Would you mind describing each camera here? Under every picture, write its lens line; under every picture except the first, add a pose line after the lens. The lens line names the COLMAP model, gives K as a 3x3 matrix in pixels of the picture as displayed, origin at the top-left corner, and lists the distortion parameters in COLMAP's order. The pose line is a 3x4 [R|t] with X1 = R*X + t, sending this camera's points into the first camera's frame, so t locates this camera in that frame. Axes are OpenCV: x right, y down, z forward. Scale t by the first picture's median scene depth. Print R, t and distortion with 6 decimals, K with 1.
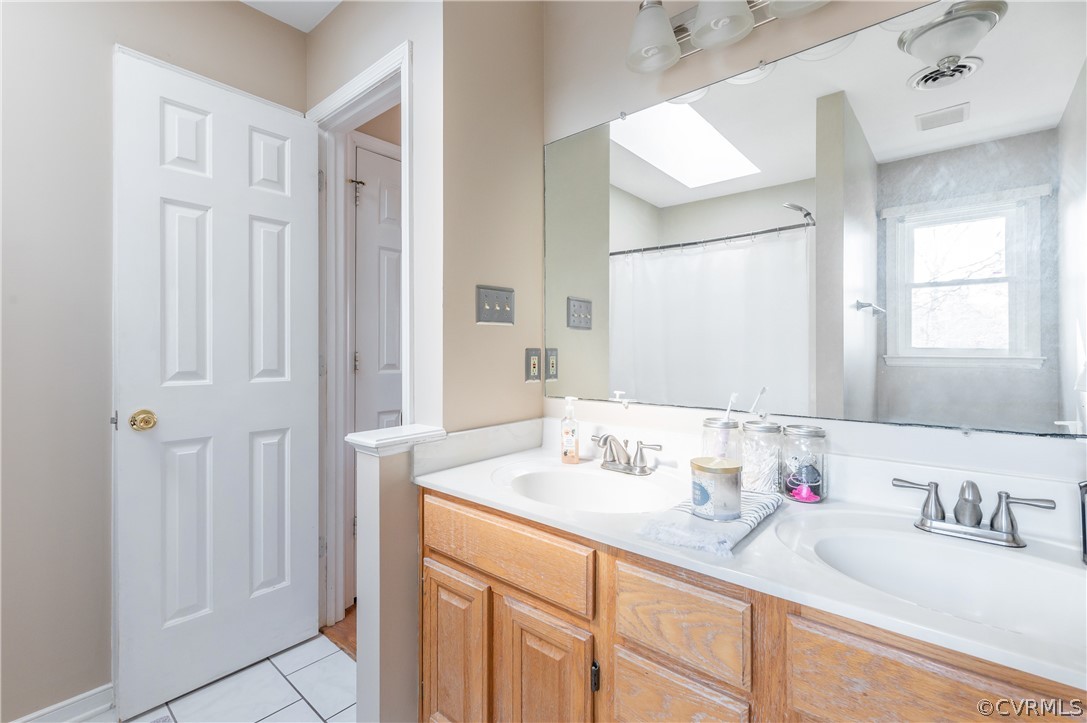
lens RADIAL K [[485.1, 0, 541.9], [0, 485.1, 359.3], [0, 0, 1]] dist [0.006288, -0.002761]
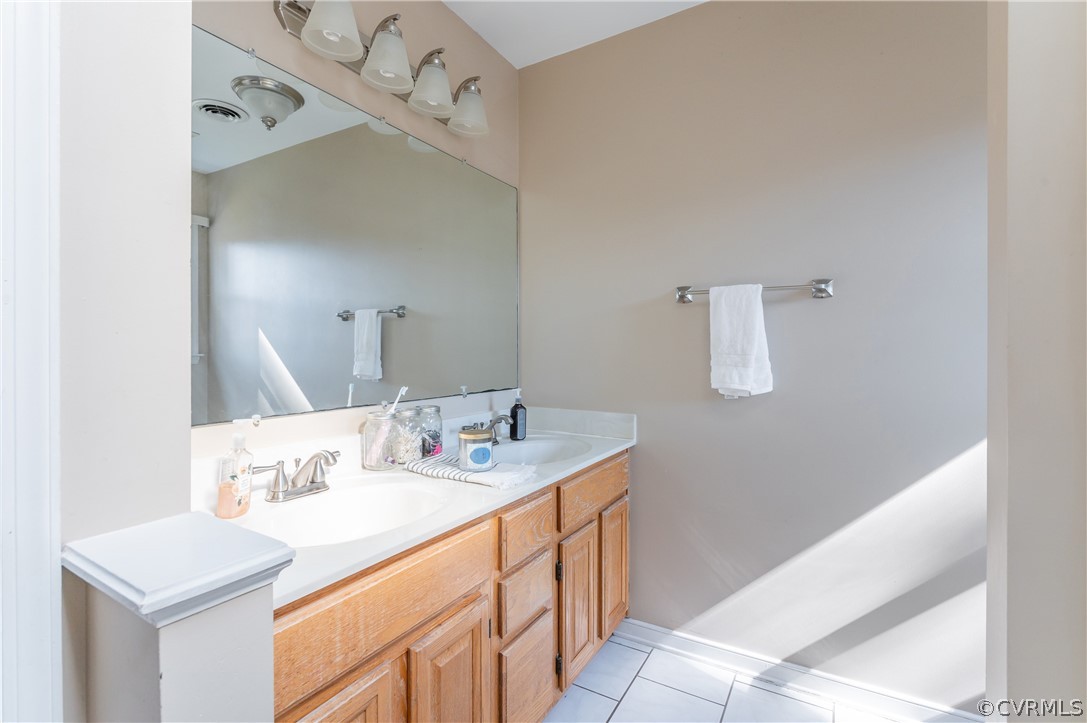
lens RADIAL K [[485.1, 0, 542.1], [0, 485.1, 351.2], [0, 0, 1]] dist [0.006288, -0.002761]
pose [[-0.164347, -0.002307, 0.986400, -0.930856], [0.010160, 0.999940, 0.004032, -0.026716], [-0.986350, 0.010685, -0.164314, 0.897702]]
